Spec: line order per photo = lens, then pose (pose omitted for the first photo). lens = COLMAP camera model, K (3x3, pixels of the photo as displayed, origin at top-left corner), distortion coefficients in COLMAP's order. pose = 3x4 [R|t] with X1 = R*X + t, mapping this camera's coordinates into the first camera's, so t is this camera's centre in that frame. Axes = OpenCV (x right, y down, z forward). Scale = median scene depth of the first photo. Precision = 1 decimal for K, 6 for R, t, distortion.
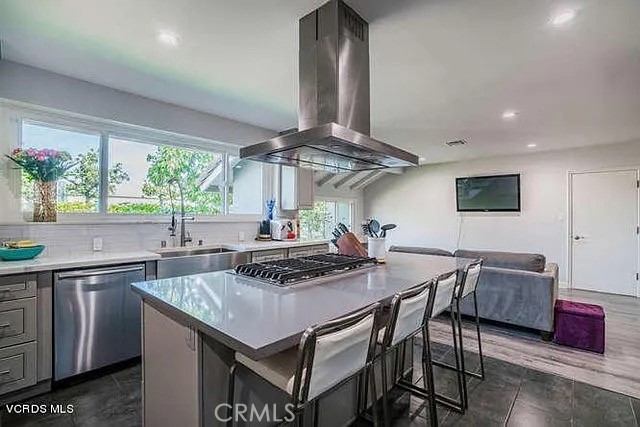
lens RADIAL K [[301.2, 0, 320.0], [0, 301.2, 213.5], [0, 0, 1]] dist [-0.028630, 0.000795]
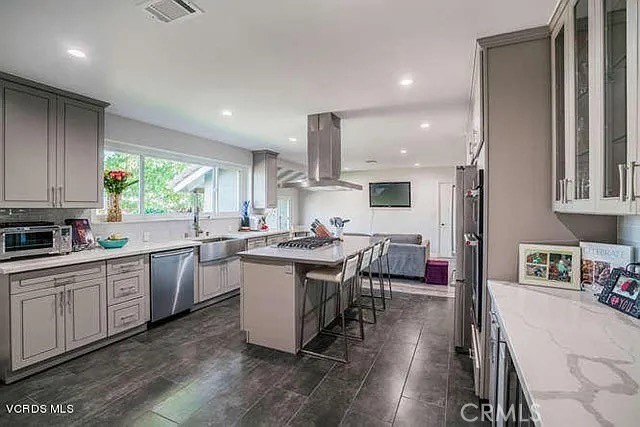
lens RADIAL K [[301.2, 0, 320.0], [0, 301.2, 213.5], [0, 0, 1]] dist [-0.028630, 0.000795]
pose [[0.957414, -0.010973, 0.288511, -0.292831], [0.001943, 0.999500, 0.031567, -0.038551], [-0.288714, -0.029662, 0.956956, -0.465538]]
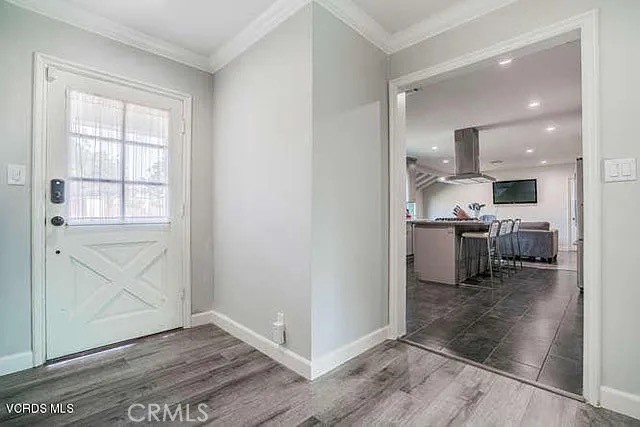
lens RADIAL K [[301.2, 0, 320.0], [0, 301.2, 213.5], [0, 0, 1]] dist [-0.028630, 0.000795]
pose [[0.999141, -0.007632, -0.040734, -0.635659], [0.007718, 0.999968, 0.001955, 0.057167], [0.040717, -0.002268, 0.999168, -0.954014]]
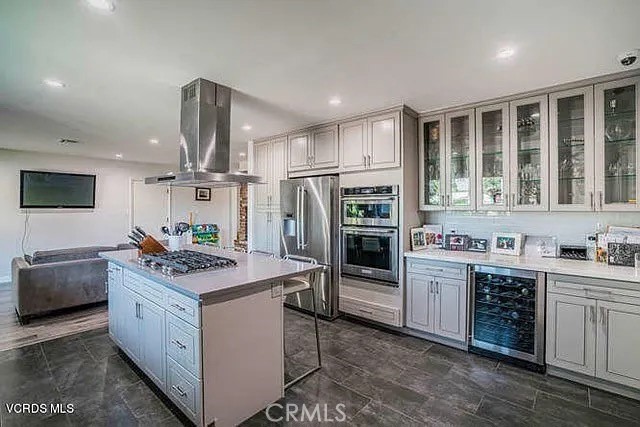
lens RADIAL K [[300.8, 0, 320.0], [0, 300.8, 213.5], [0, 0, 1]] dist [-0.049664, 0.000084]
pose [[-0.019465, -0.025405, 0.999488, -0.736875], [-0.008042, 0.999649, 0.025253, -0.035054], [-0.999778, -0.007546, -0.019663, 0.248339]]
